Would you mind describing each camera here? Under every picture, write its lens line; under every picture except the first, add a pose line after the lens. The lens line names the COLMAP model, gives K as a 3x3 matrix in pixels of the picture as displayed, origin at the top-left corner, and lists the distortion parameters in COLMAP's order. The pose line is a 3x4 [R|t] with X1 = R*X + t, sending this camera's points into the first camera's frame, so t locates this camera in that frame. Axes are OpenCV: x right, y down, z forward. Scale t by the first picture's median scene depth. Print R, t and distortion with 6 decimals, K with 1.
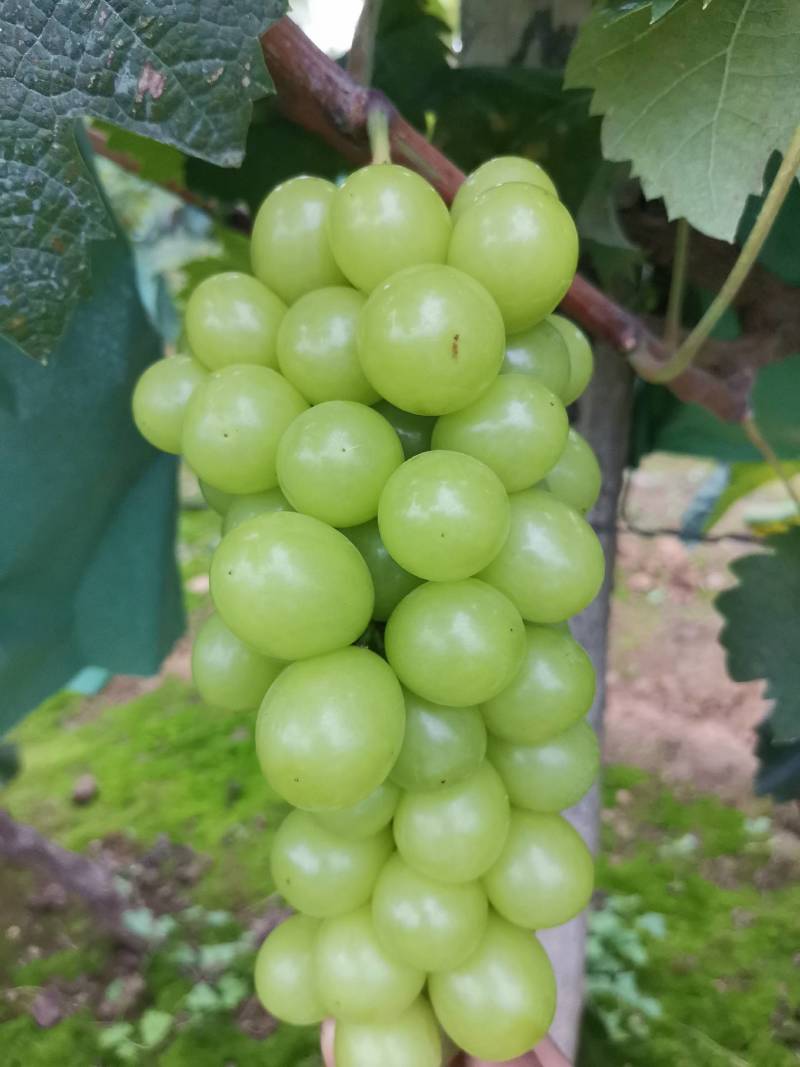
lens RADIAL K [[957.2, 0, 399.1], [0, 957.2, 523.3], [0, 0, 1]] dist [-0.078156, 0.018552]
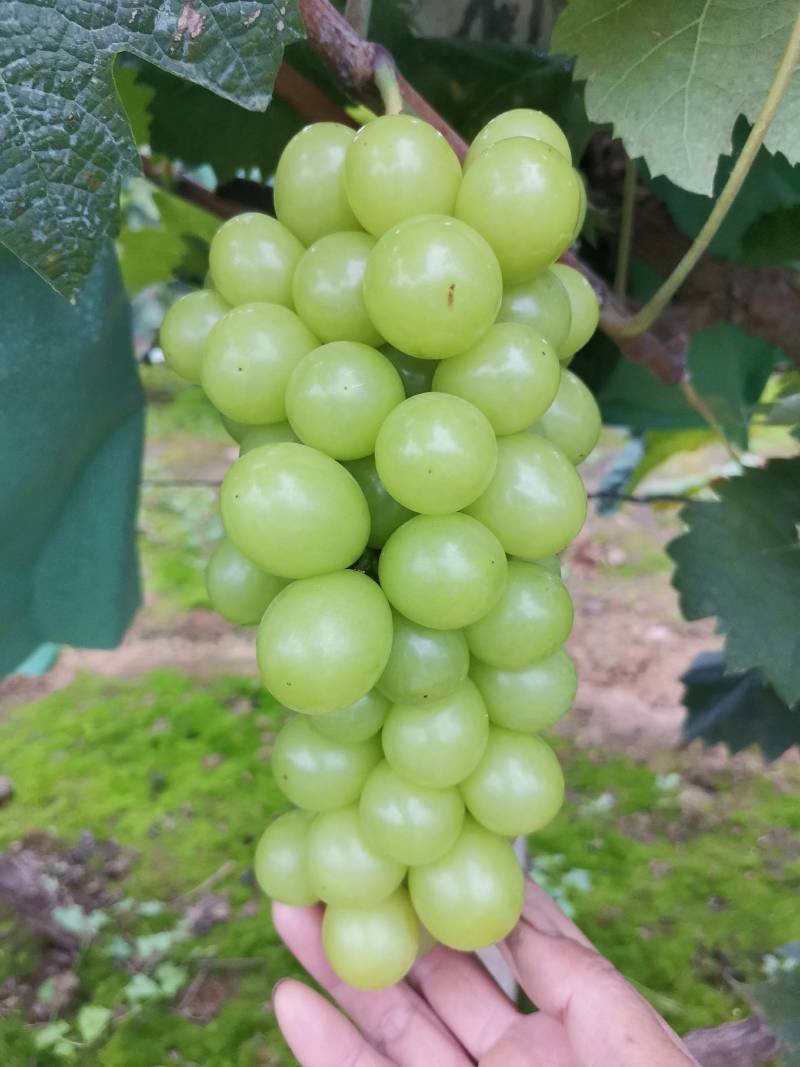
lens RADIAL K [[957.2, 0, 399.0], [0, 957.2, 542.6], [0, 0, 1]] dist [-0.078156, 0.018552]
pose [[0.990439, -0.032543, 0.134062, -0.151234], [0.030342, 0.999370, 0.018430, 0.066070], [-0.134577, -0.014186, 0.990802, -0.034432]]
